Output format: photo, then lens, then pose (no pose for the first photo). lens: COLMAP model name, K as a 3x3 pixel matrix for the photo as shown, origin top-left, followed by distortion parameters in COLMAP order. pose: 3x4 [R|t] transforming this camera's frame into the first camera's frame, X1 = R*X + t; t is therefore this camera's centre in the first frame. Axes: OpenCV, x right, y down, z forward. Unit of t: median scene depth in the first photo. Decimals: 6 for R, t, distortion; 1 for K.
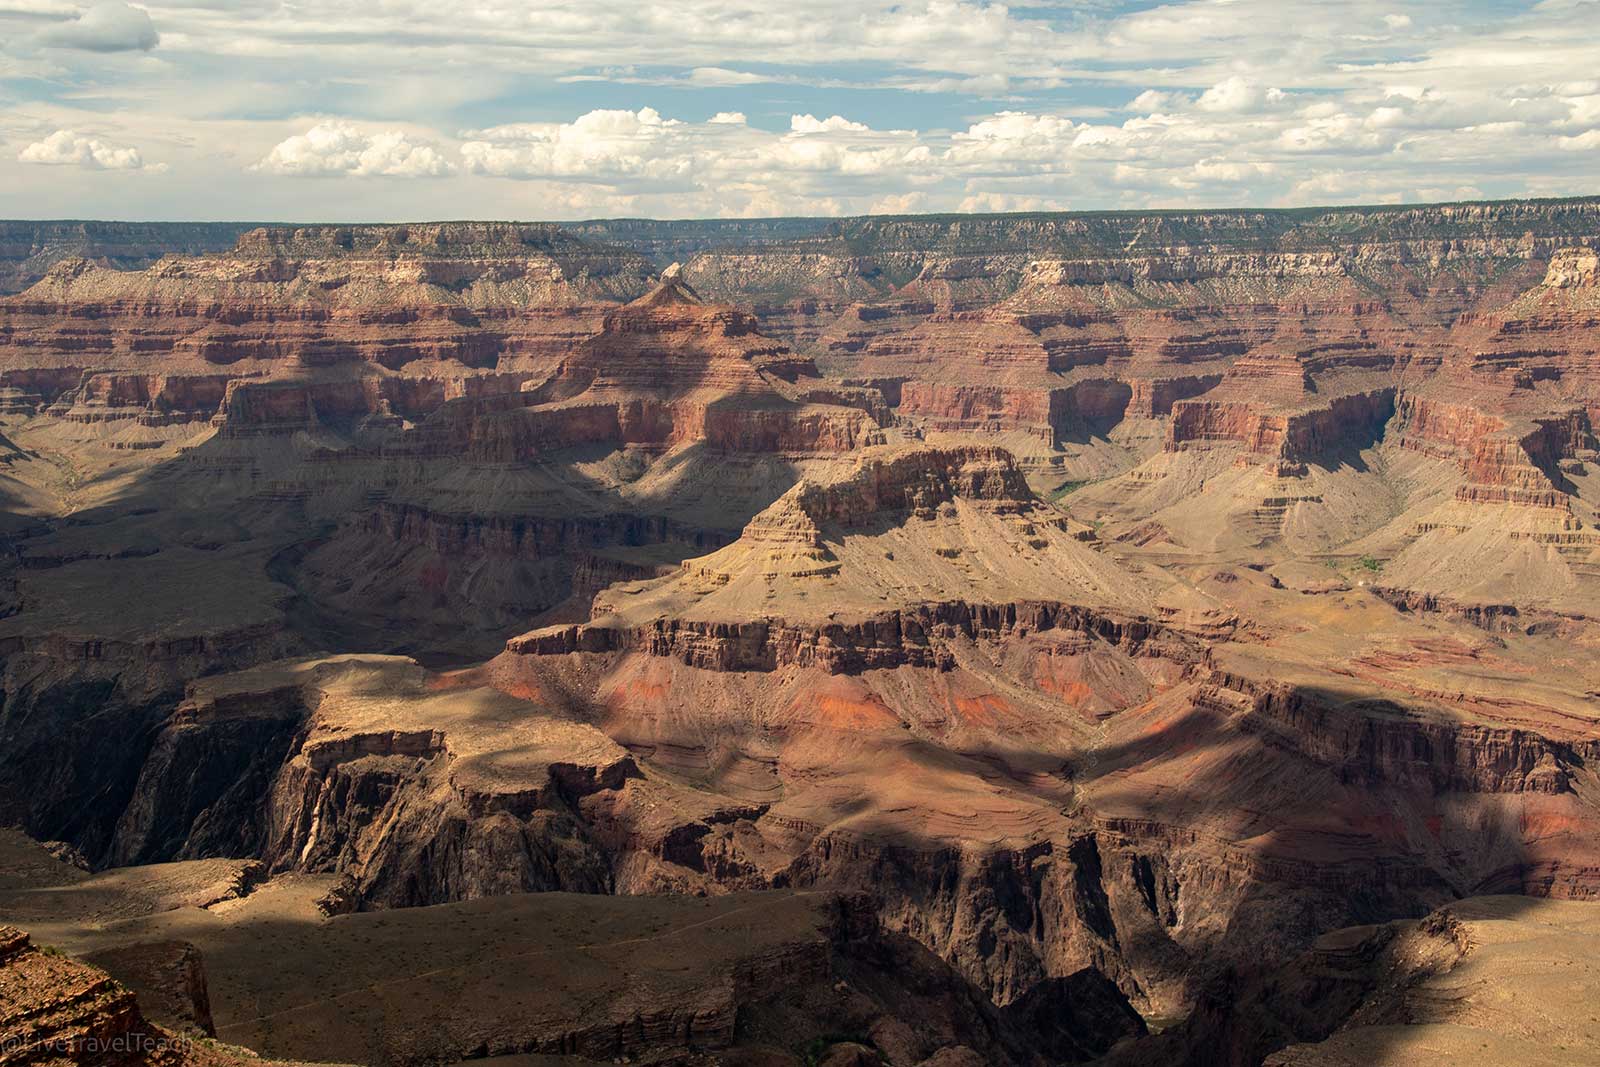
lens RADIAL K [[2203.0, 0, 812.0], [0, 2203.0, 550.7], [0, 0, 1]] dist [0.087596, 0.389455]
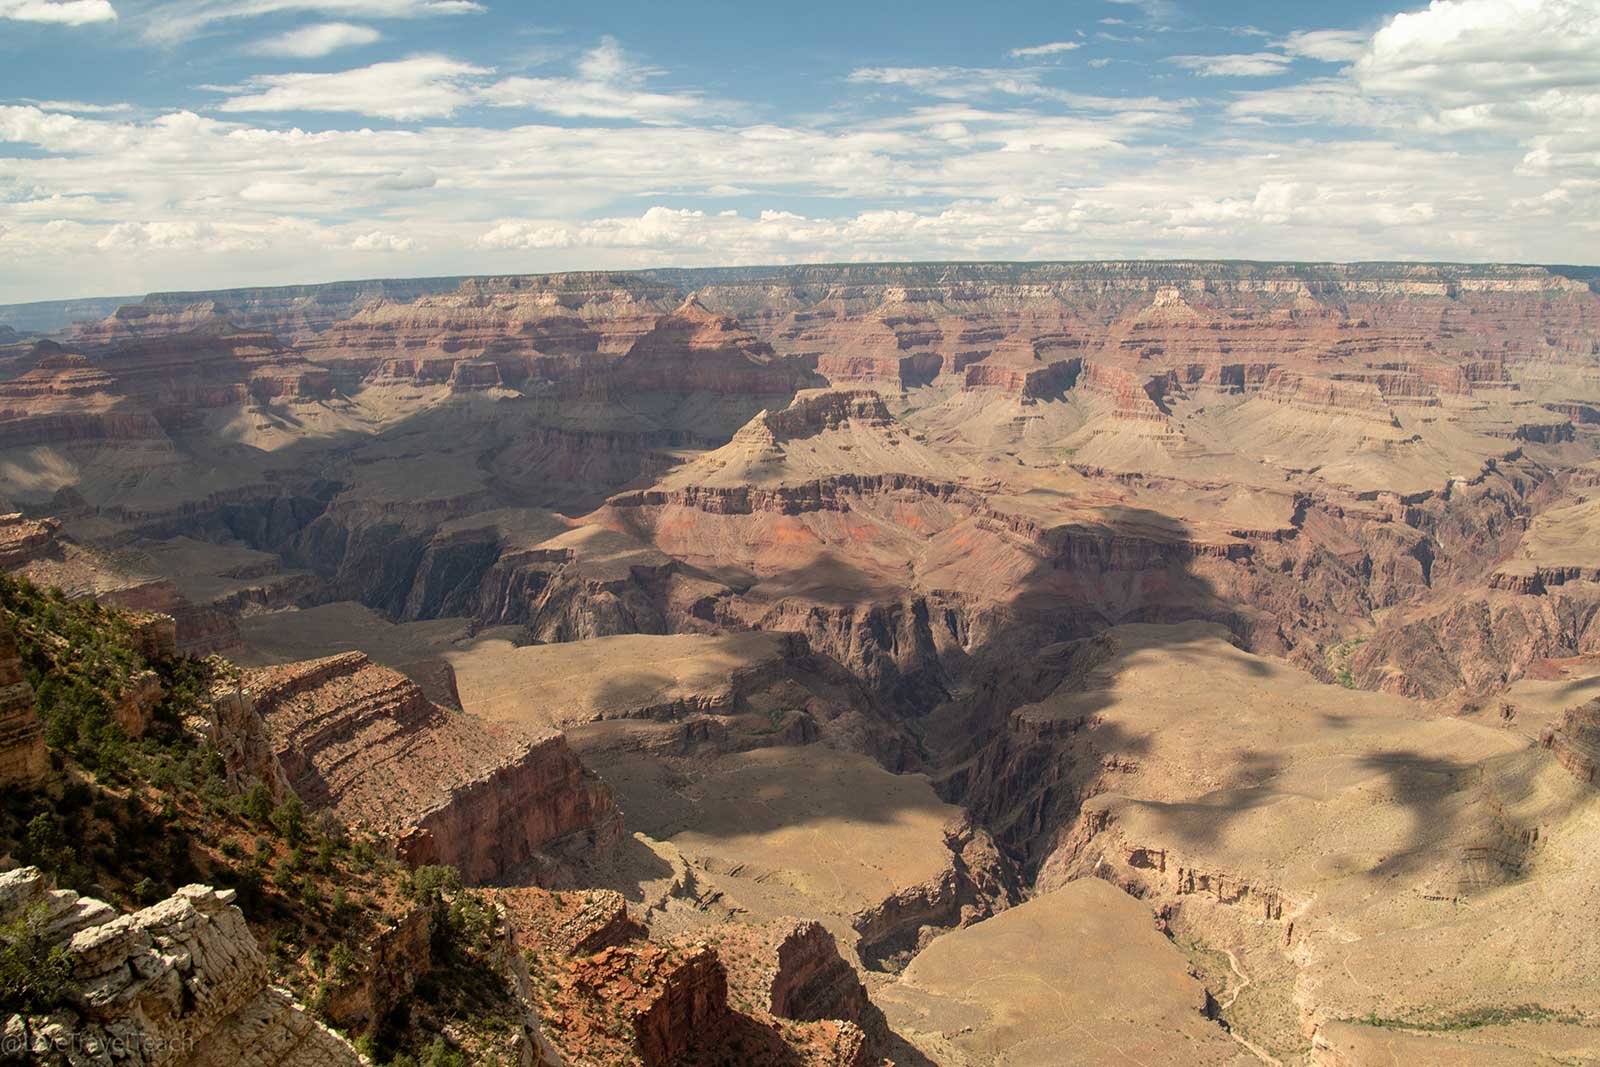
lens RADIAL K [[2995.0, 0, 803.0], [0, 2995.0, 584.2], [0, 0, 1]] dist [0.356283, 0.726268]
pose [[0.999472, -0.016041, 0.028271, -0.046137], [0.013330, 0.995521, 0.093595, -0.121598], [-0.029646, -0.093169, 0.995209, -1.510831]]
